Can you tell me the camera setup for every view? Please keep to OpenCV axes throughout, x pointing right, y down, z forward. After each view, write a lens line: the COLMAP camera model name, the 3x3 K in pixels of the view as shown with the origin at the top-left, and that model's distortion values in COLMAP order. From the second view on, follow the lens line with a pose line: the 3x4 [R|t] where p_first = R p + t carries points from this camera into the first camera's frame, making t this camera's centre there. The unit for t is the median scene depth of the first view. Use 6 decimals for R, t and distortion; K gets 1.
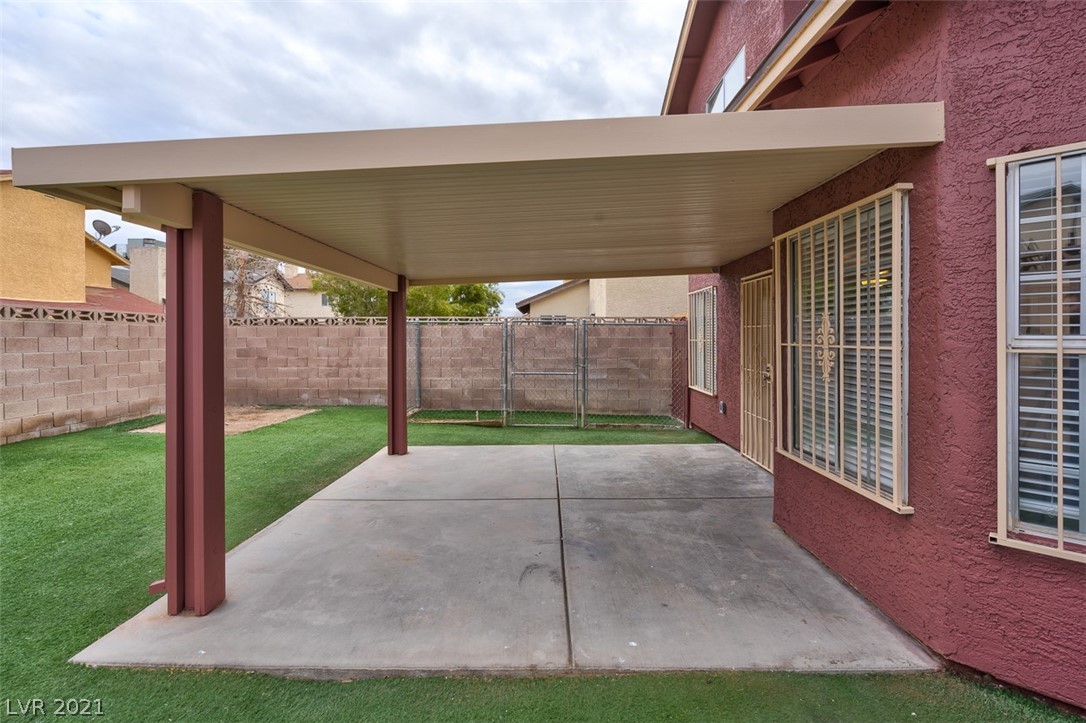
lens RADIAL K [[503.3, 0, 540.1], [0, 503.3, 341.1], [0, 0, 1]] dist [-0.002426, 0.000614]
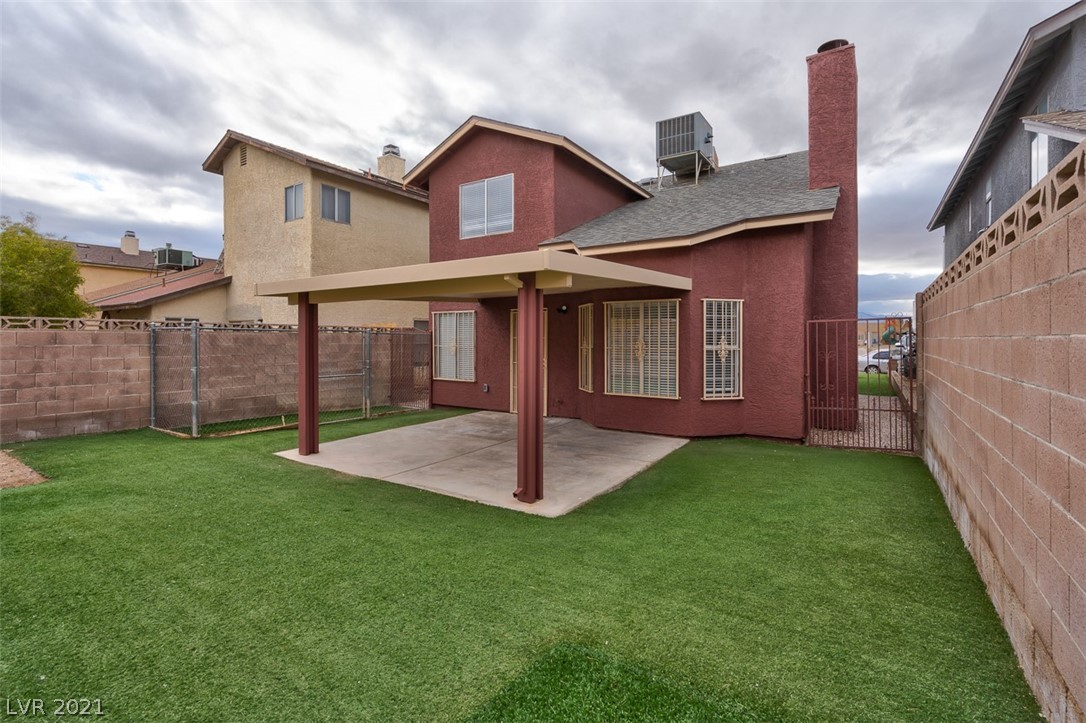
lens RADIAL K [[503.3, 0, 539.1], [0, 503.3, 338.4], [0, 0, 1]] dist [-0.002426, 0.000614]
pose [[0.538048, 0.002646, 0.842910, -0.683141], [0.005331, 0.999964, -0.006542, -0.010549], [-0.842897, 0.008013, 0.538015, 0.000302]]
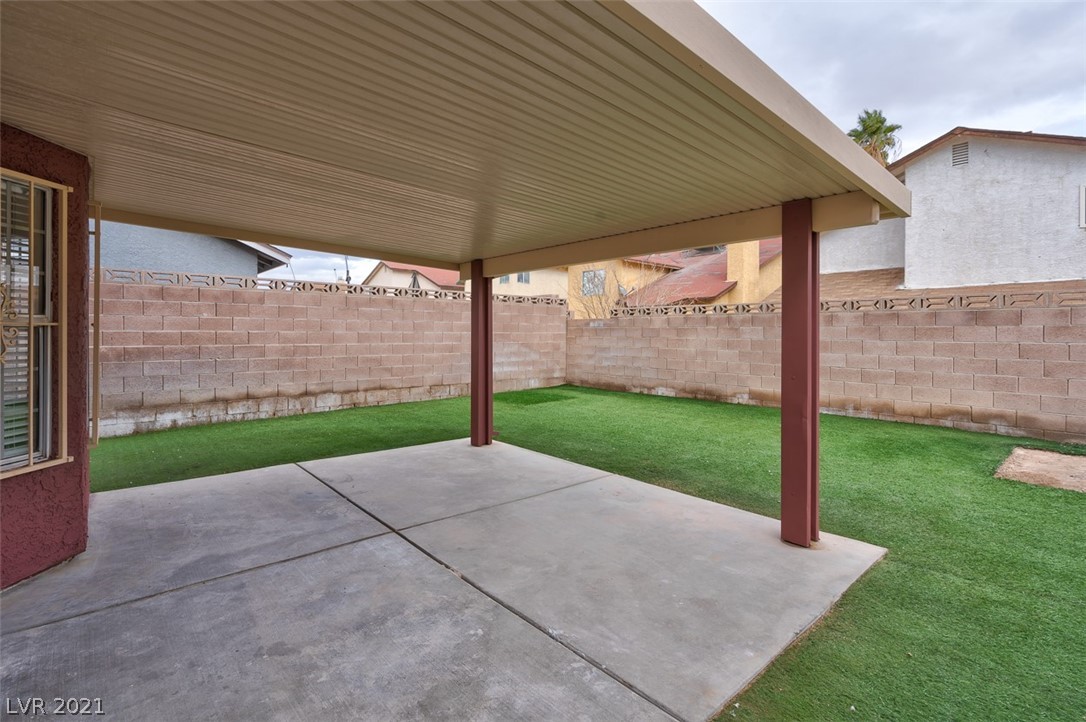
lens RADIAL K [[503.3, 0, 534.7], [0, 503.3, 332.7], [0, 0, 1]] dist [-0.002426, 0.000614]
pose [[-0.744342, -0.000797, -0.667798, 0.201316], [-0.007408, 0.999948, 0.007064, 0.003358], [0.667757, 0.010205, -0.744309, 0.885726]]
